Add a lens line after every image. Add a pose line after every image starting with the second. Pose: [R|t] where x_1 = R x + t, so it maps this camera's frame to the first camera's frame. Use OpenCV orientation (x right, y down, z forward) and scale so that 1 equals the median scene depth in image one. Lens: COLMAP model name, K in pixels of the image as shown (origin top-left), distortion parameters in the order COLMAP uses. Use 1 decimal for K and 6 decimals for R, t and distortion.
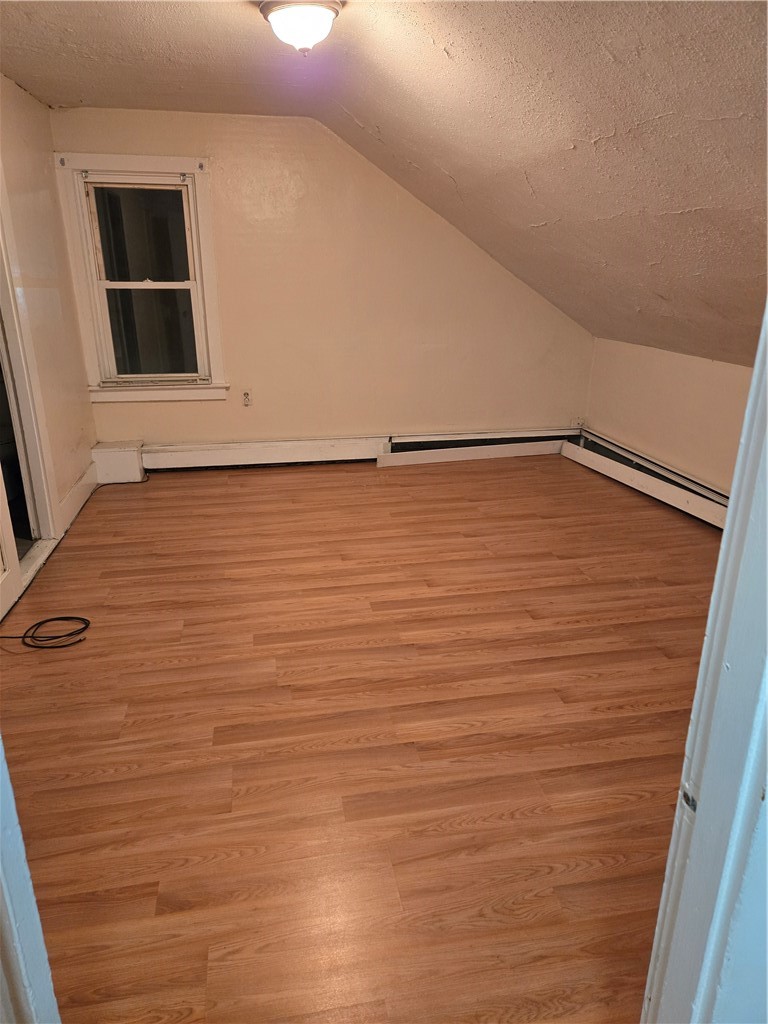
lens RADIAL K [[687.7, 0, 383.4], [0, 687.7, 512.4], [0, 0, 1]] dist [0.028660, -0.008094]
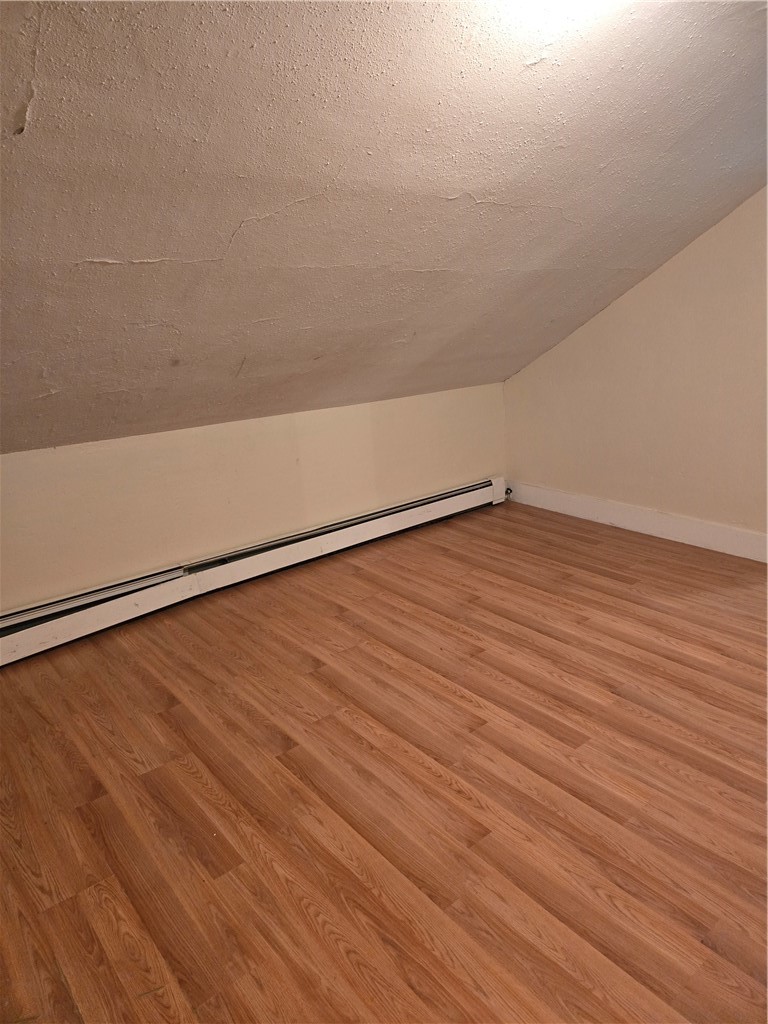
lens RADIAL K [[687.7, 0, 382.0], [0, 687.7, 509.8], [0, 0, 1]] dist [0.028660, -0.008094]
pose [[-0.484435, -0.222792, 0.845983, -0.459915], [0.337814, 0.844382, 0.415813, -0.436018], [-0.806972, 0.487219, -0.333786, 1.210415]]
